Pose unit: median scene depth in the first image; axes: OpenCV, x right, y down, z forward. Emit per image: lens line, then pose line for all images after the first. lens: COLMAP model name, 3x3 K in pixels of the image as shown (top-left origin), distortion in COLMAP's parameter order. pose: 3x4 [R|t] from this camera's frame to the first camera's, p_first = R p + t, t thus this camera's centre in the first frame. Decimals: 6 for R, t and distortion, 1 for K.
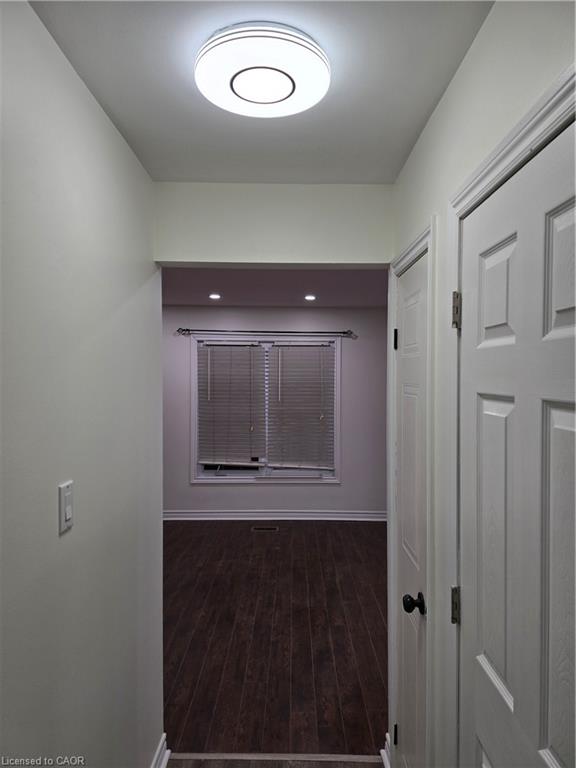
lens RADIAL K [[516.7, 0, 290.4], [0, 516.7, 382.6], [0, 0, 1]] dist [0.050827, -0.014073]
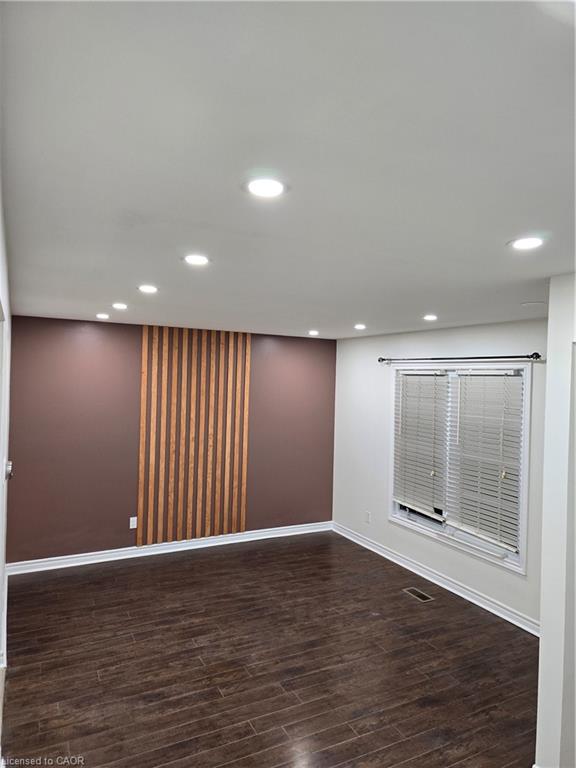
lens RADIAL K [[516.7, 0, 290.2], [0, 516.7, 400.6], [0, 0, 1]] dist [0.050827, -0.014073]
pose [[0.450135, 0.044426, -0.891855, 0.571157], [-0.028633, 0.998966, 0.035310, -0.053440], [0.892501, 0.009642, 0.450942, 0.409871]]
